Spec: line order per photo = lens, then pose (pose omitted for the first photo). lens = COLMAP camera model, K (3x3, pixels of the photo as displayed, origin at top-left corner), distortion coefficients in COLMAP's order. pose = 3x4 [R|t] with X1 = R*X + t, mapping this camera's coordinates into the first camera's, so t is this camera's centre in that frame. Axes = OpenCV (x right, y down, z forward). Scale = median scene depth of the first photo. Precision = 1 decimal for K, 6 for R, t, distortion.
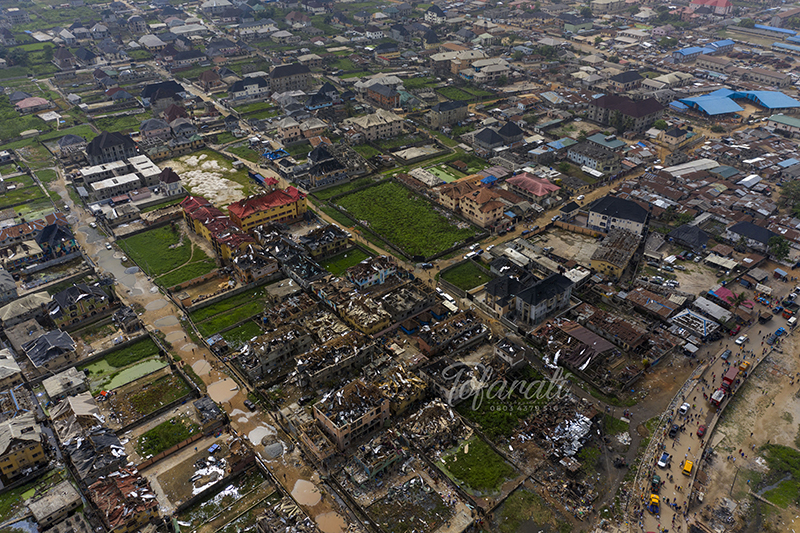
lens RADIAL K [[627.8, 0, 397.9], [0, 627.8, 266.7], [0, 0, 1]] dist [-0.012841, 0.004704]
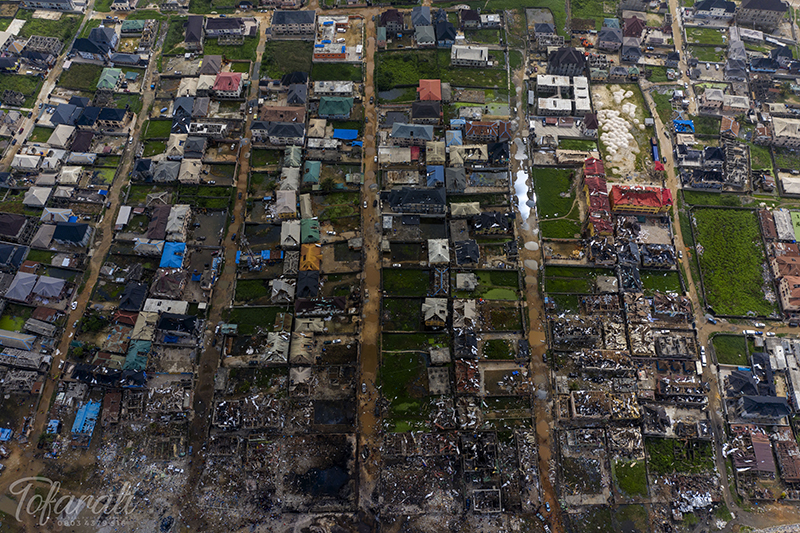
lens RADIAL K [[627.8, 0, 397.7], [0, 627.8, 265.3], [0, 0, 1]] dist [-0.012841, 0.004704]
pose [[0.751959, 0.574952, -0.322471, -0.102562], [-0.353530, 0.764608, 0.538879, -0.614590], [0.556394, -0.291212, 0.778217, -0.408104]]
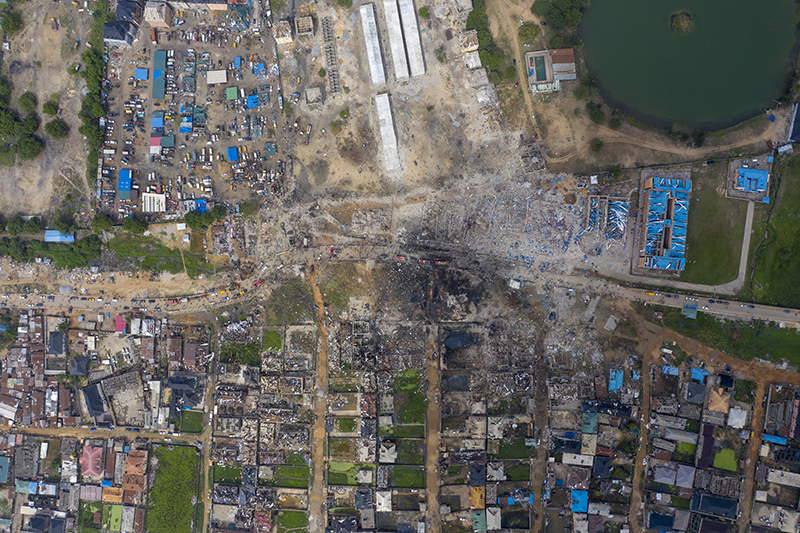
lens RADIAL K [[627.8, 0, 401.0], [0, 627.8, 265.9], [0, 0, 1]] dist [-0.012841, 0.004704]
pose [[-0.749677, -0.661370, 0.023959, -0.114797], [0.385800, -0.407325, 0.827795, -1.230549], [-0.537720, 0.629822, 0.560519, -0.841782]]
